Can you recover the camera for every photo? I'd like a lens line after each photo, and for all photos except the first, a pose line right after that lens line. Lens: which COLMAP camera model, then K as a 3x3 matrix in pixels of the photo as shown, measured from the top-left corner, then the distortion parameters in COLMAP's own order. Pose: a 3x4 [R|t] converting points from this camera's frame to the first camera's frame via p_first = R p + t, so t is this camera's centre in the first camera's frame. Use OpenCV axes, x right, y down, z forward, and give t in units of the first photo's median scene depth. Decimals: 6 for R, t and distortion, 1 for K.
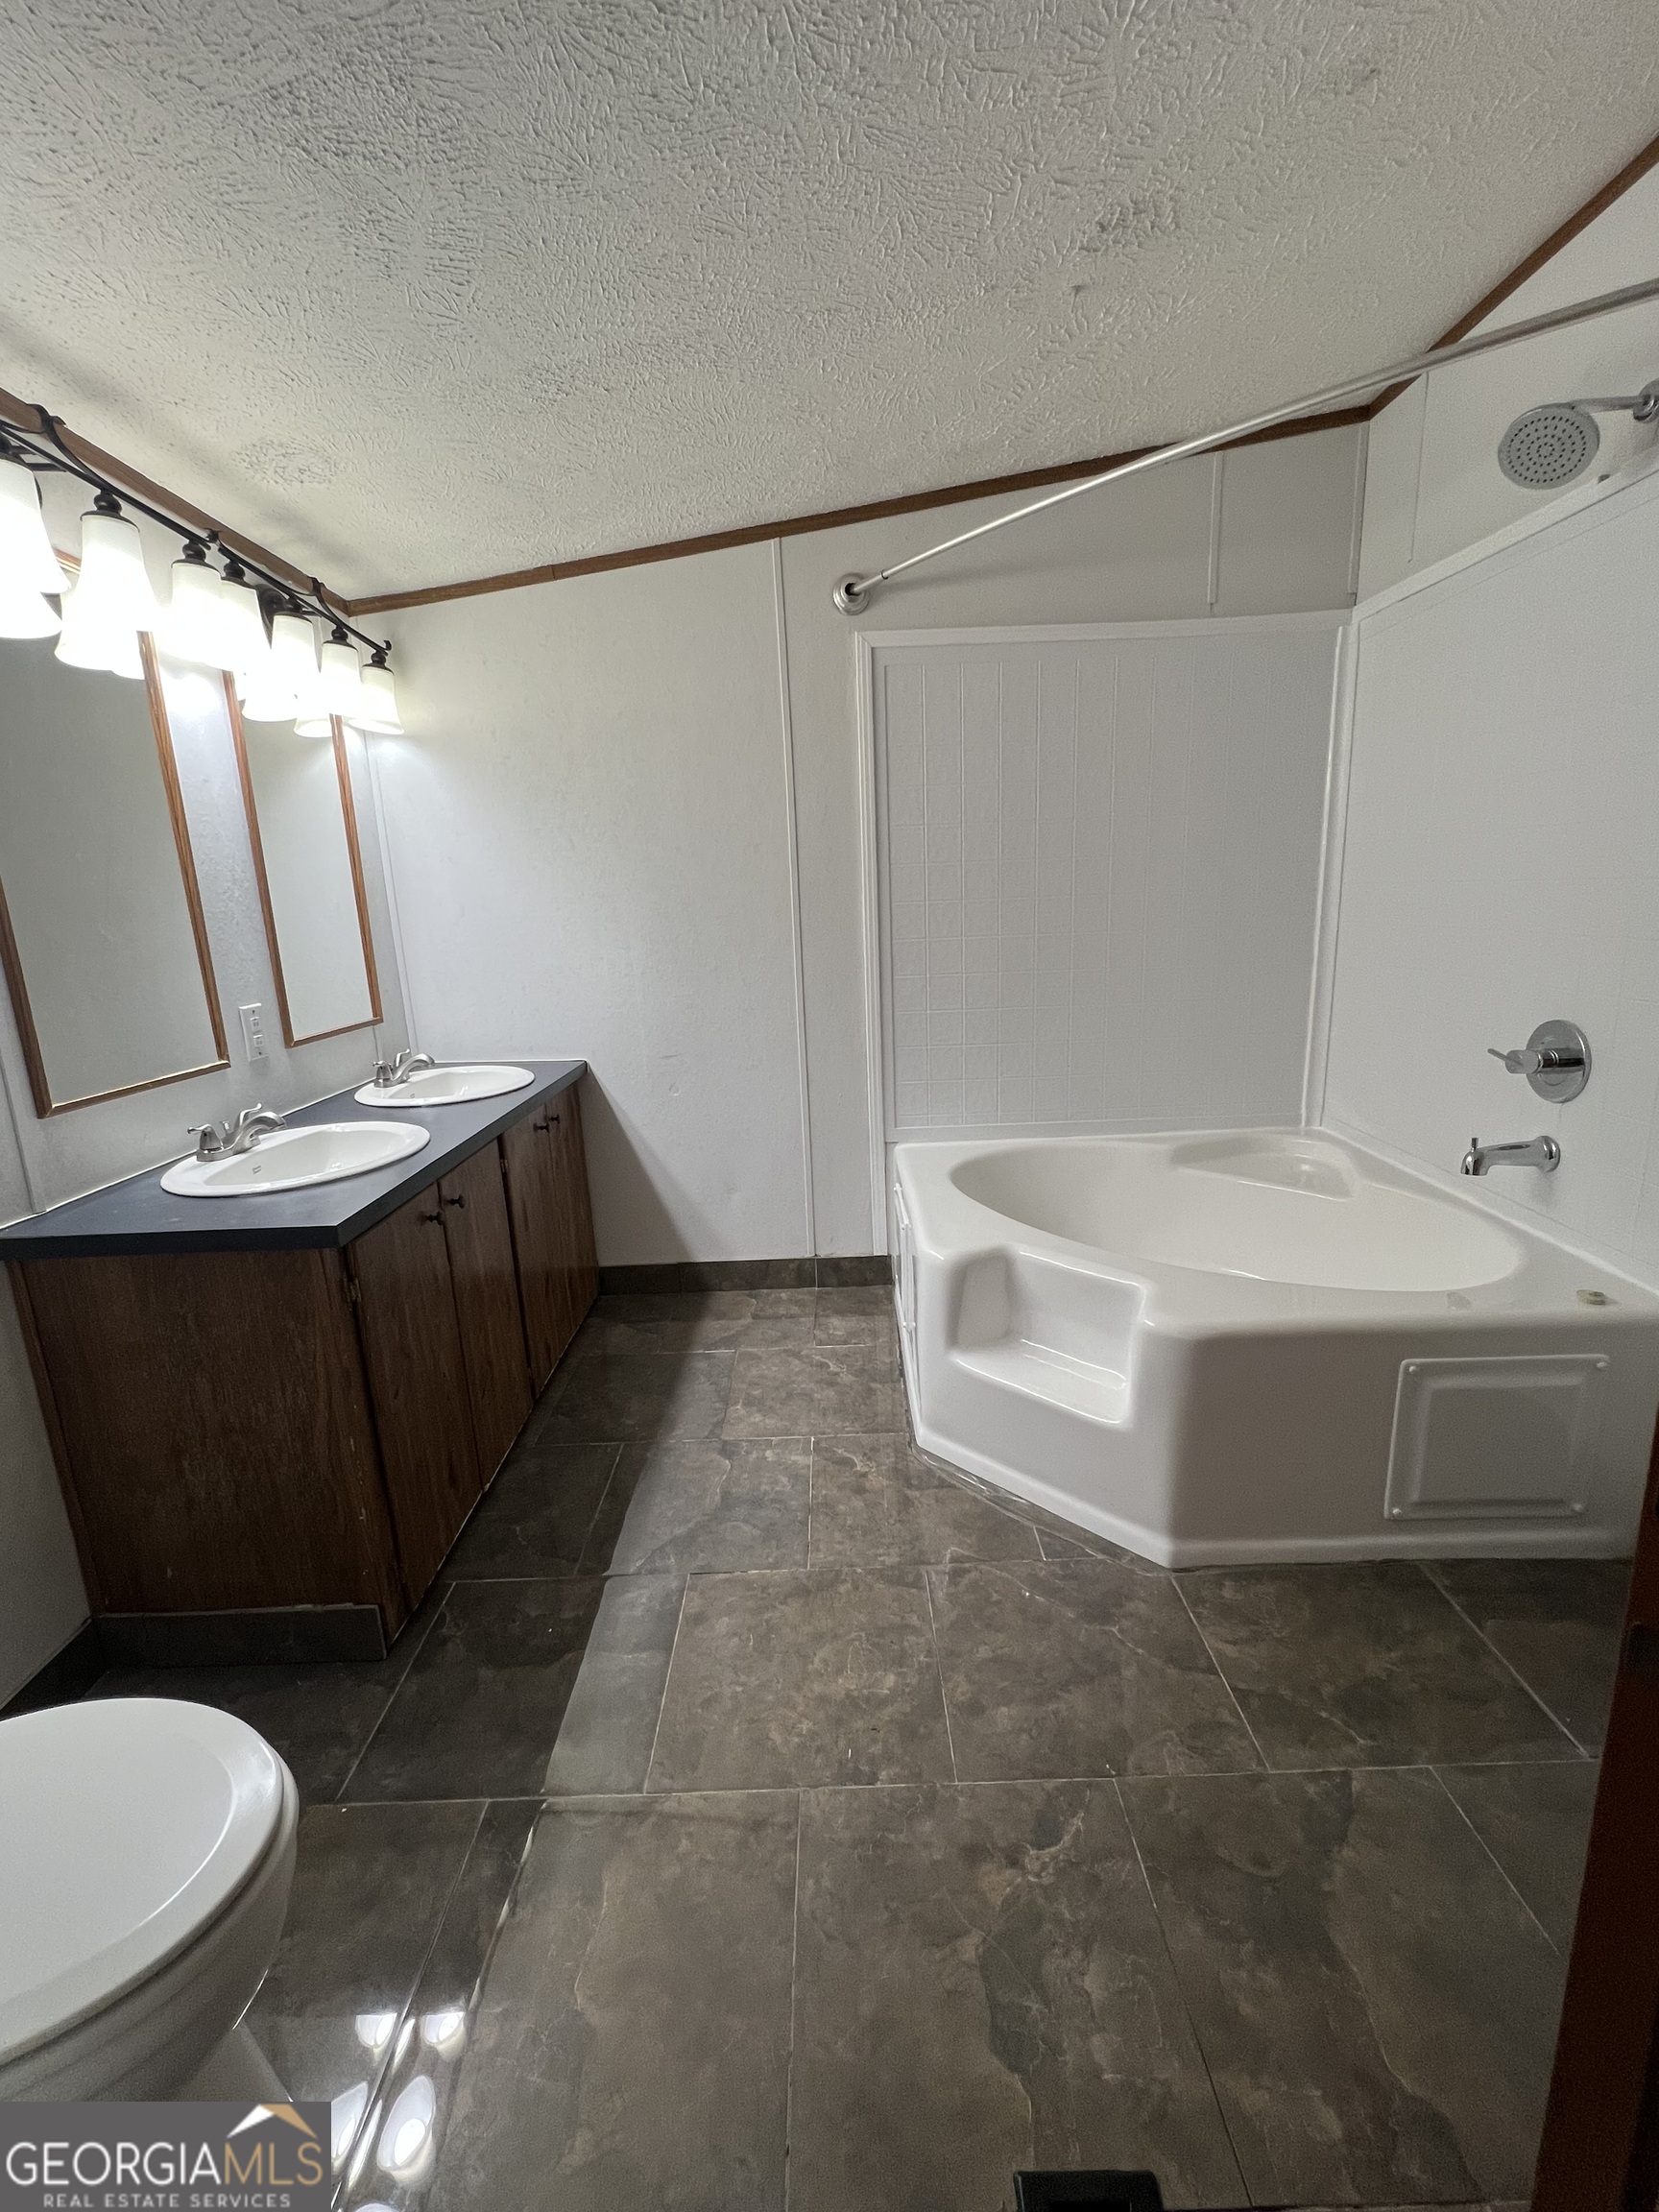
lens RADIAL K [[887.8, 0, 810.4], [0, 887.8, 1094.0], [0, 0, 1]] dist [-0.005727, 0.000415]
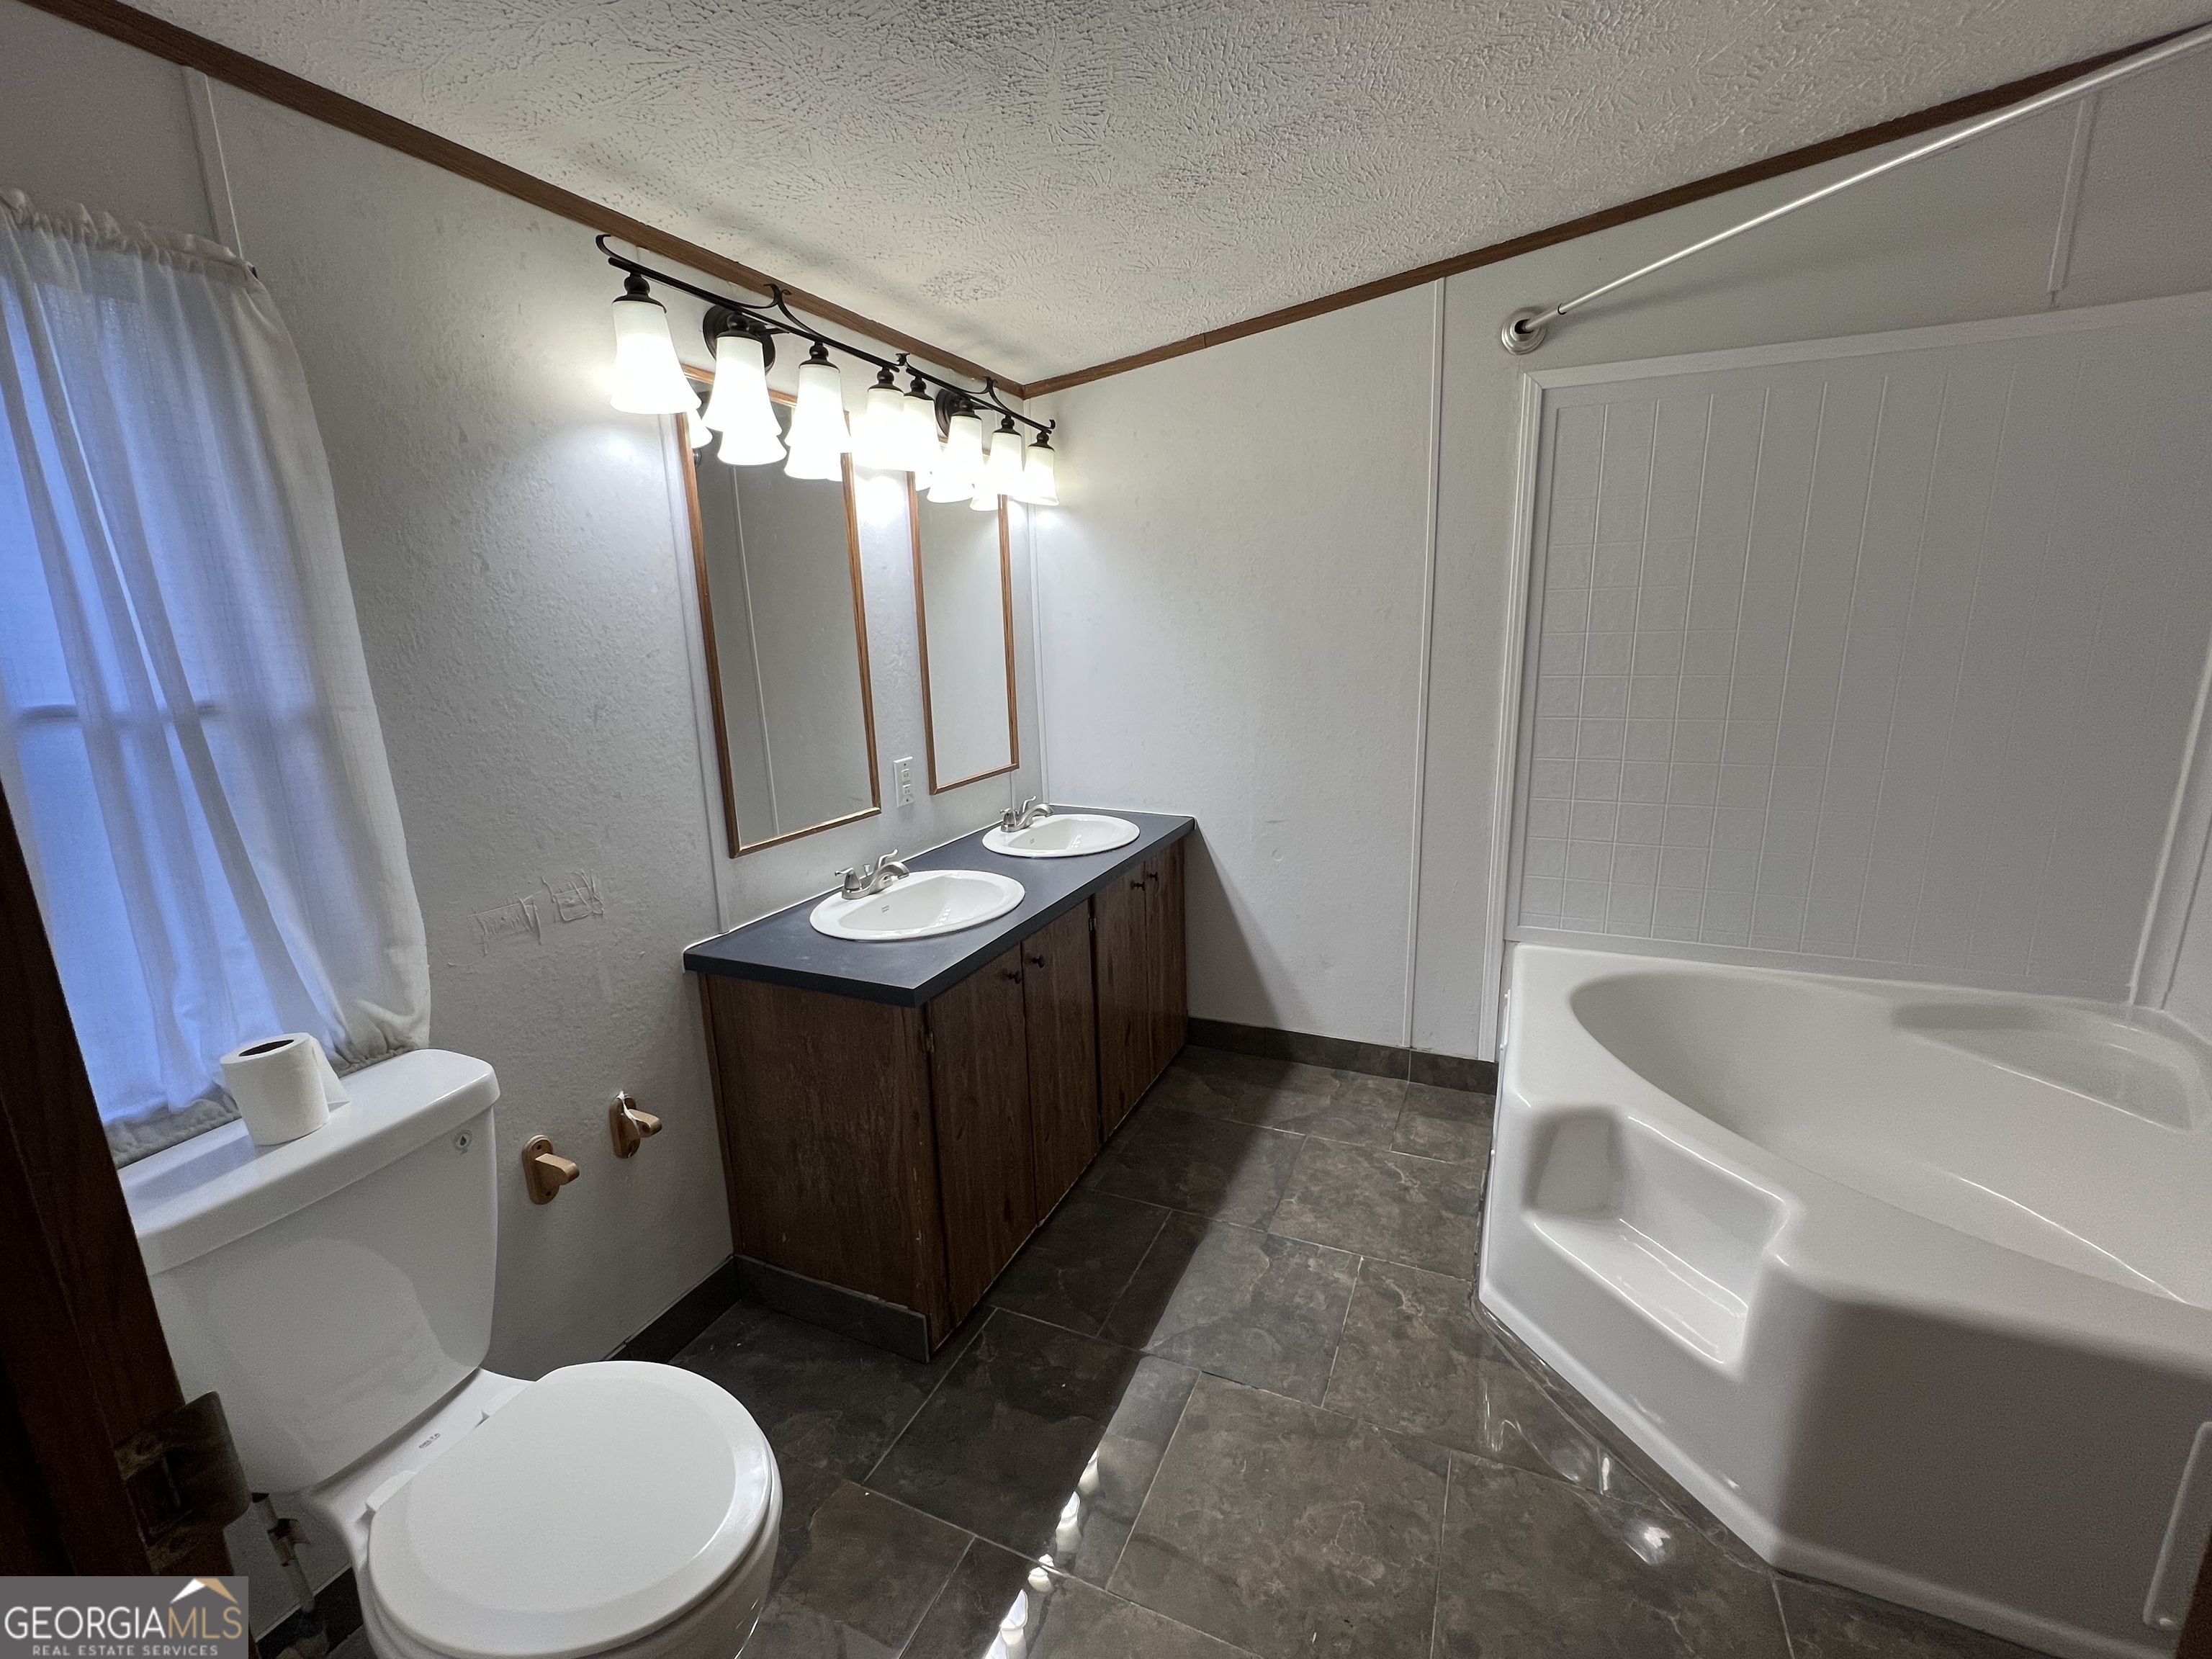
lens RADIAL K [[887.8, 0, 1112.5], [0, 887.8, 829.5], [0, 0, 1]] dist [-0.005727, 0.000415]
pose [[0.920372, 0.102568, -0.377352, 0.077345], [-0.095222, 0.994726, 0.038126, -0.087758], [0.379272, 0.000842, 0.925285, 0.029910]]
